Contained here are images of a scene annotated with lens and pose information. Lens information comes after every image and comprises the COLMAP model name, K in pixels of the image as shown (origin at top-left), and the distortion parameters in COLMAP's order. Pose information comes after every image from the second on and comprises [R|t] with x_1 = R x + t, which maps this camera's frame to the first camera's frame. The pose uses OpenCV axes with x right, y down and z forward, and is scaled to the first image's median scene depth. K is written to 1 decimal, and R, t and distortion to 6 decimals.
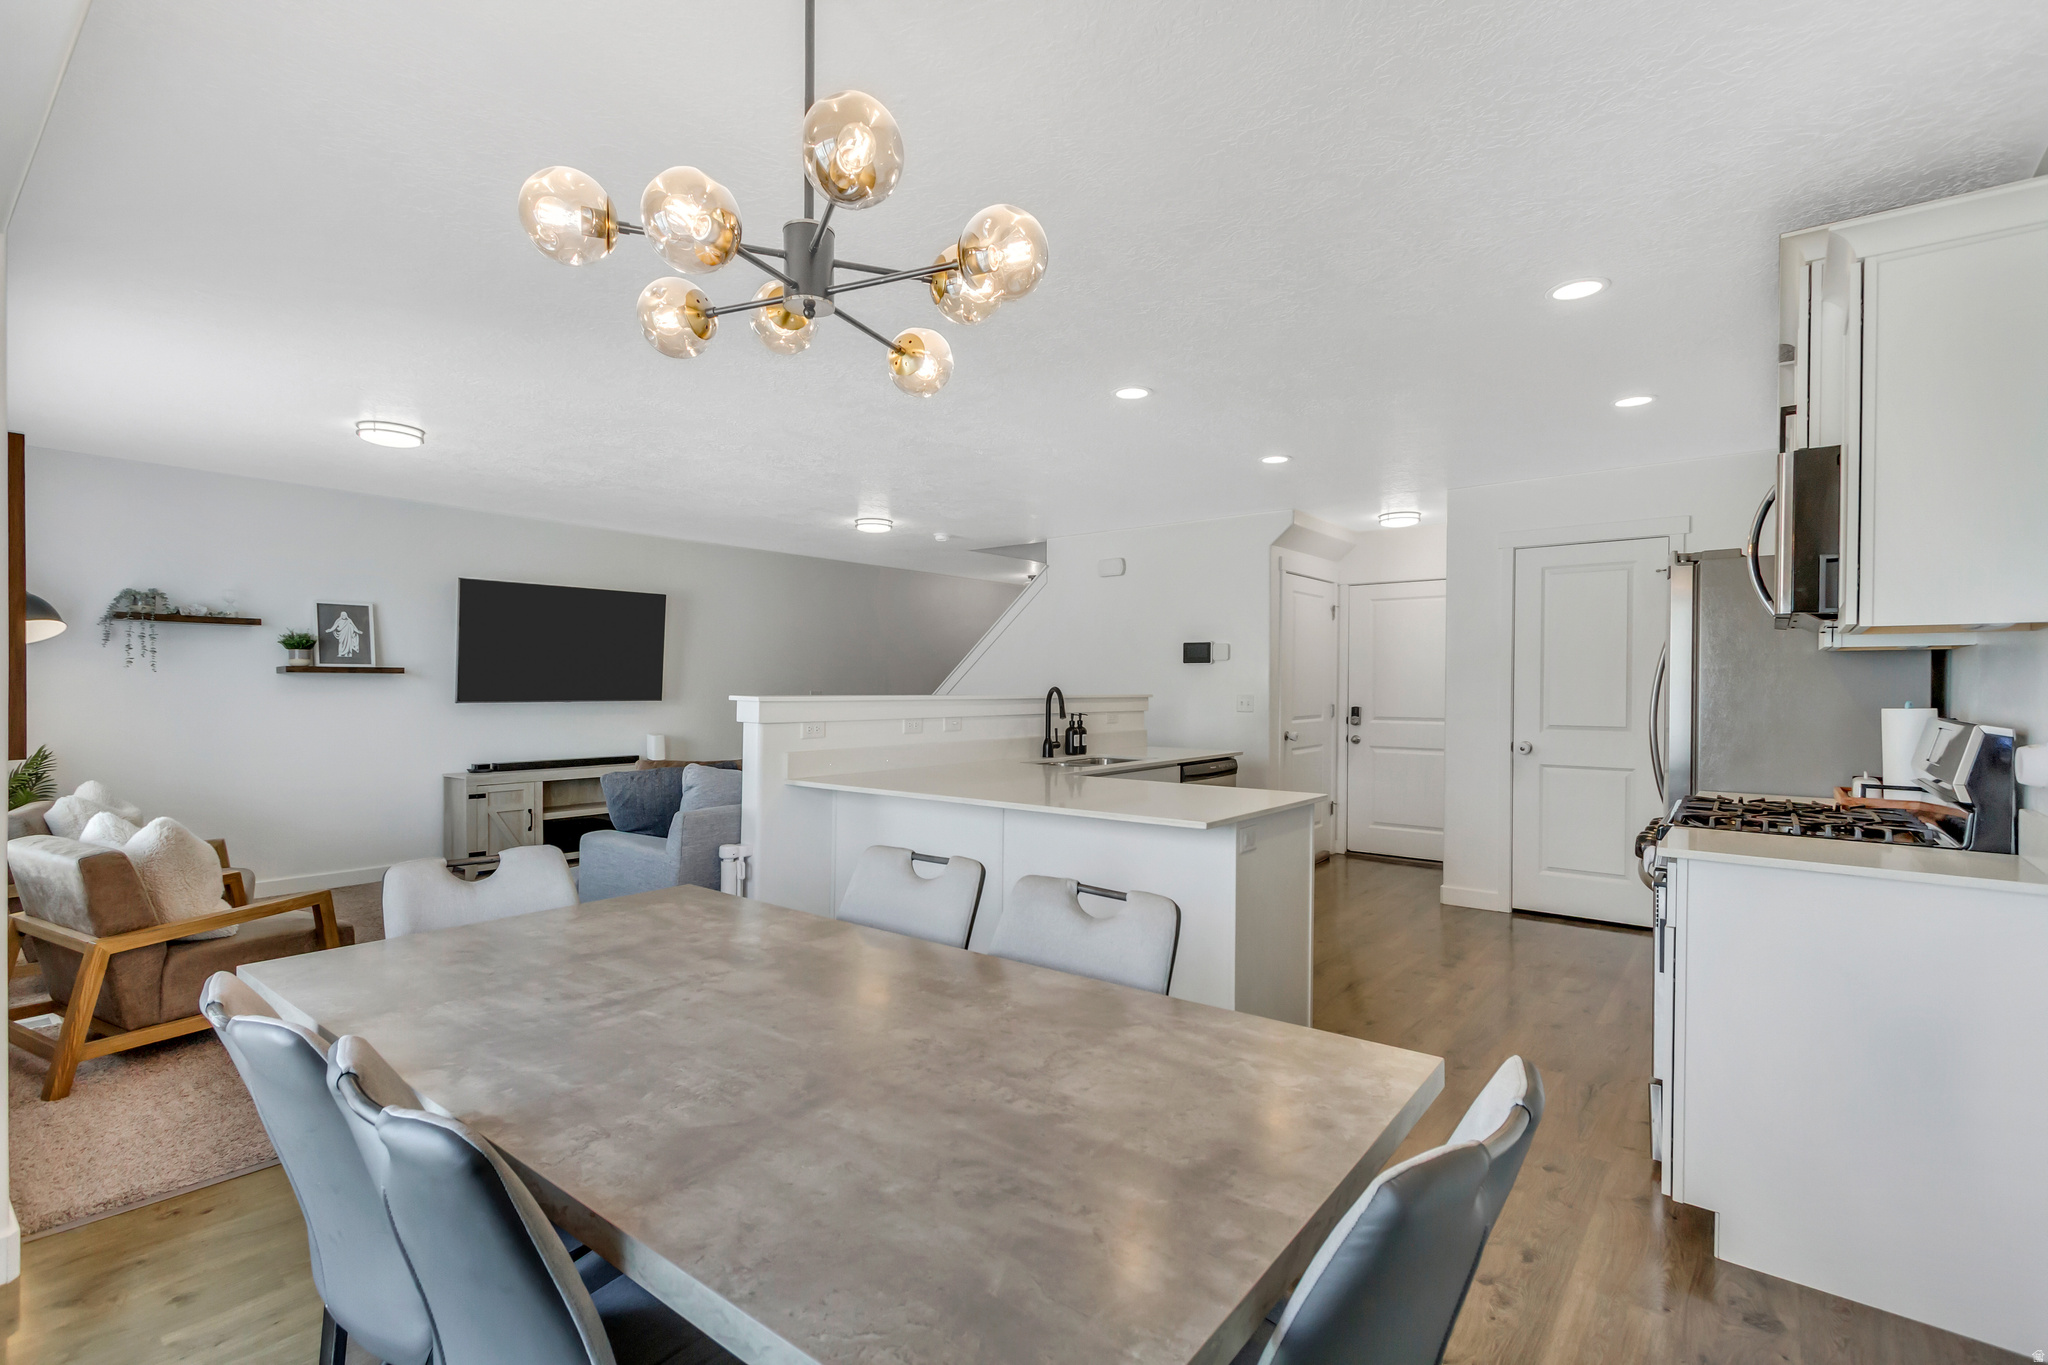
lens RADIAL K [[930.7, 0, 1025.0], [0, 930.7, 696.1], [0, 0, 1]] dist [0.009272, -0.000395]
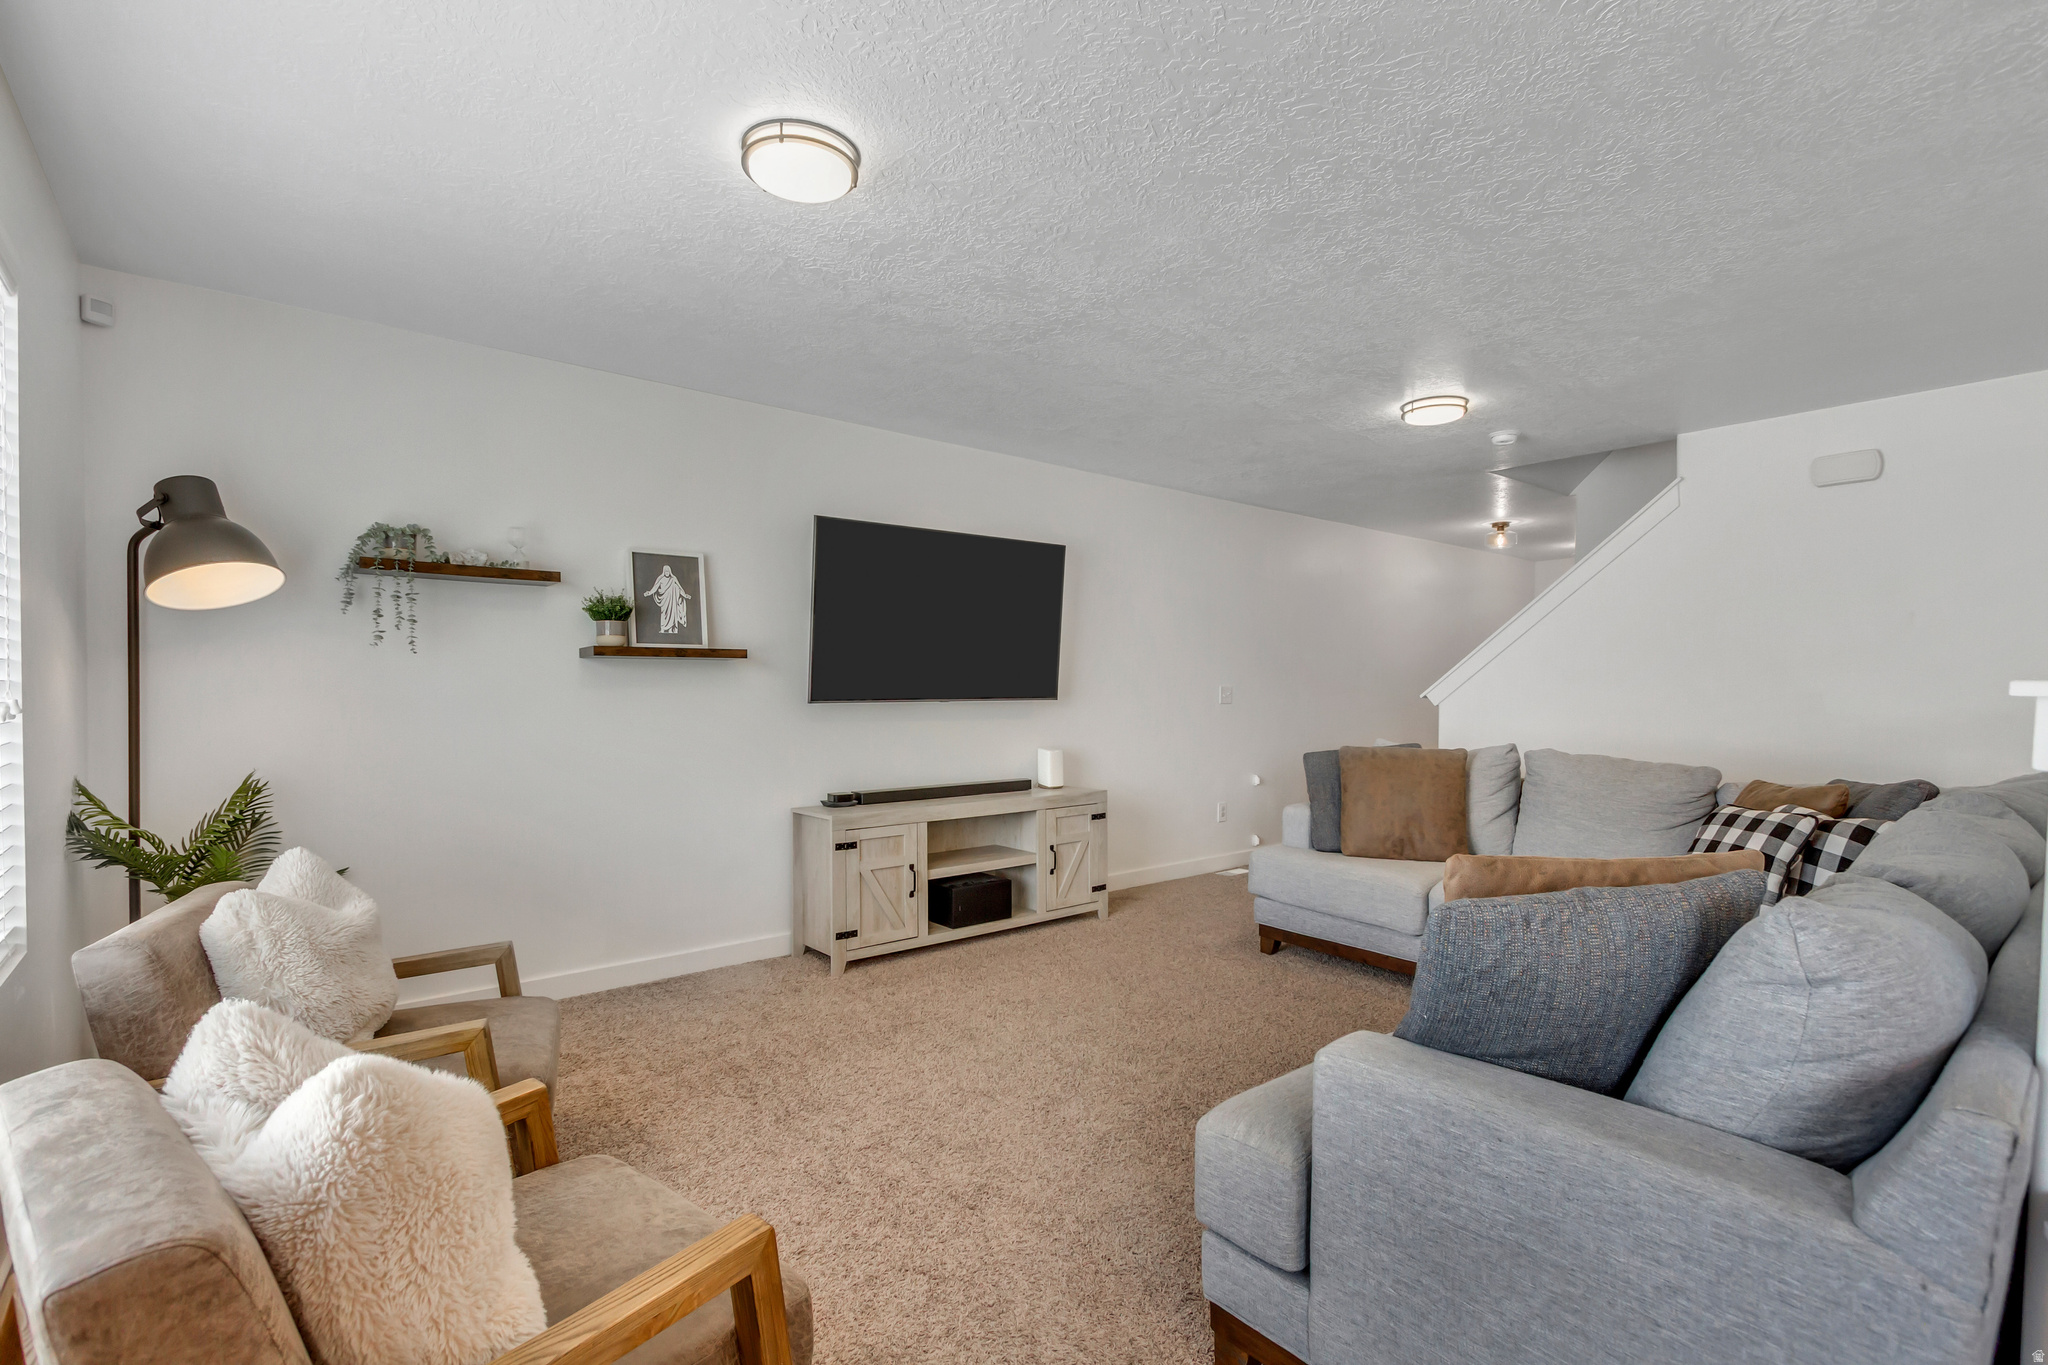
lens RADIAL K [[930.7, 0, 1037.5], [0, 930.7, 692.9], [0, 0, 1]] dist [0.009272, -0.000395]
pose [[0.981939, -0.001706, -0.189189, -0.356550], [0.001239, 0.999996, -0.002591, 0.002054], [0.189192, 0.002310, 0.981937, 0.414307]]
